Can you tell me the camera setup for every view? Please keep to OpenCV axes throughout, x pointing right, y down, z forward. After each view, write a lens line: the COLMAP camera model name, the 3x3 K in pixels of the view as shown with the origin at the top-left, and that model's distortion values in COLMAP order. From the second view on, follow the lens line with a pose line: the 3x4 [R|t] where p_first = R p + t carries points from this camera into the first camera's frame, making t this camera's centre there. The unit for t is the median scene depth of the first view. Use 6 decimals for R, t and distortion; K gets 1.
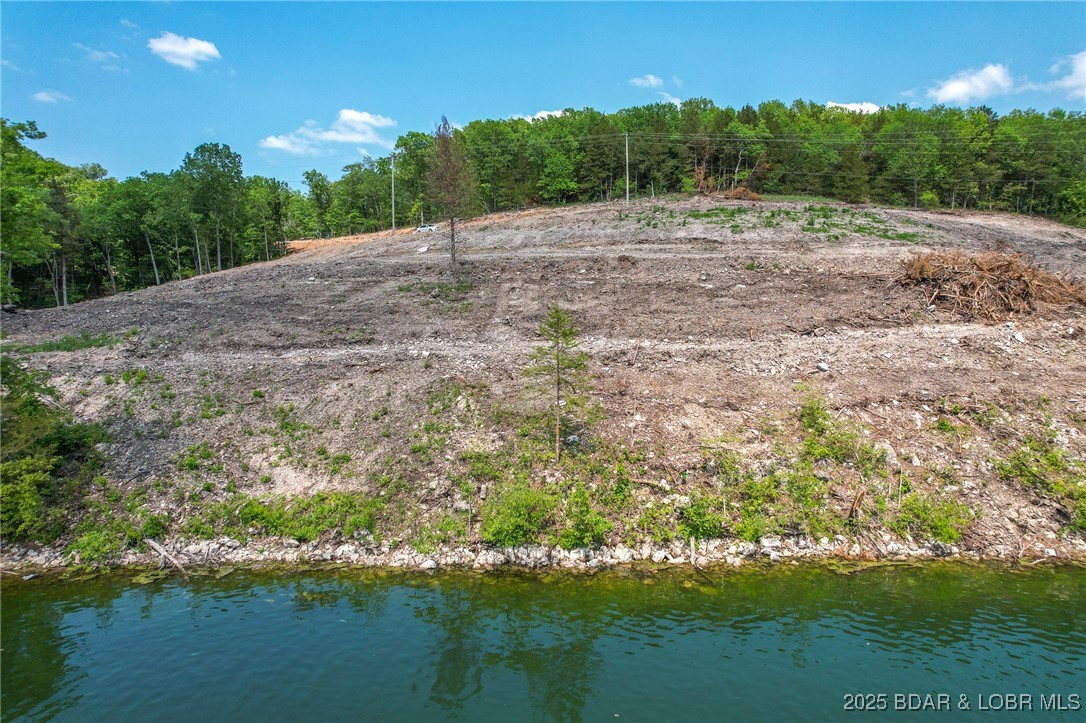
lens RADIAL K [[696.0, 0, 548.8], [0, 696.0, 361.8], [0, 0, 1]] dist [-0.069176, 0.063377]
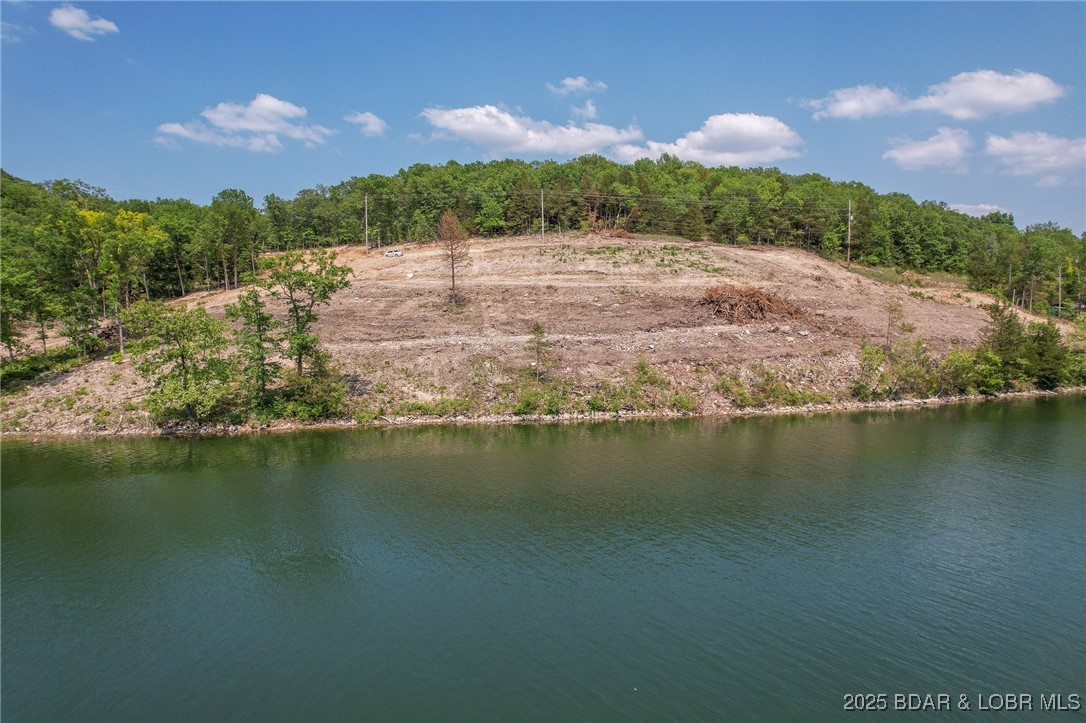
lens RADIAL K [[695.9, 0, 543.0], [0, 695.9, 361.5], [0, 0, 1]] dist [-0.075479, 0.039406]
pose [[0.989966, -0.014183, 0.140595, -0.142283], [0.013382, 0.999888, 0.006641, 0.020518], [-0.140674, -0.004693, 0.990045, -0.648328]]
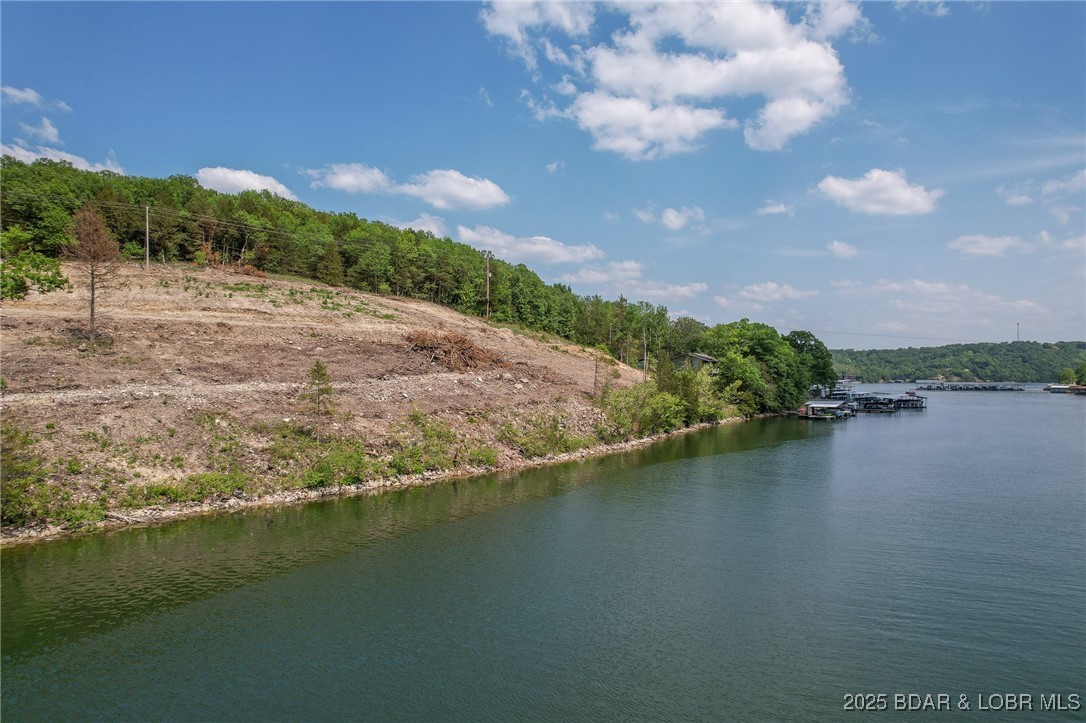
lens RADIAL K [[696.0, 0, 548.8], [0, 696.0, 361.8], [0, 0, 1]] dist [-0.069176, 0.063377]
pose [[0.667039, 0.012651, 0.744916, -0.423811], [0.049735, 0.996869, -0.061465, 0.029550], [-0.743361, 0.078048, 0.664321, -0.296193]]
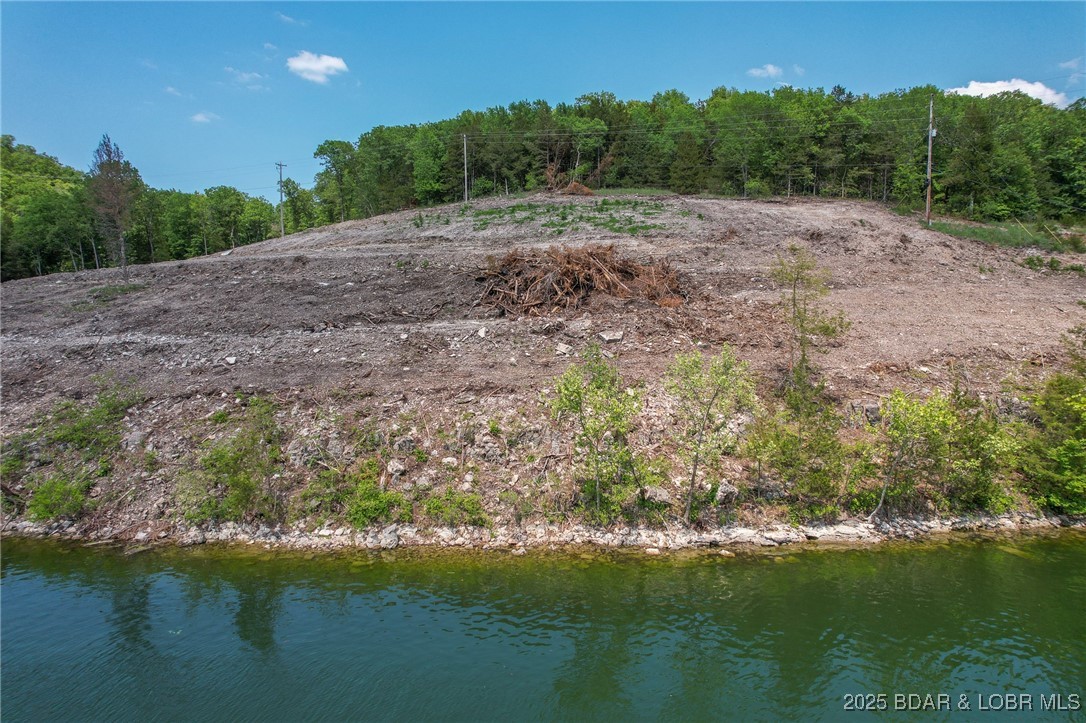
lens RADIAL K [[696.0, 0, 548.8], [0, 696.0, 361.8], [0, 0, 1]] dist [-0.069176, 0.063377]
pose [[0.986624, 0.007668, -0.162834, 0.627970], [-0.007301, 0.999969, 0.002853, 0.001469], [0.162851, -0.001626, 0.986649, 0.026274]]
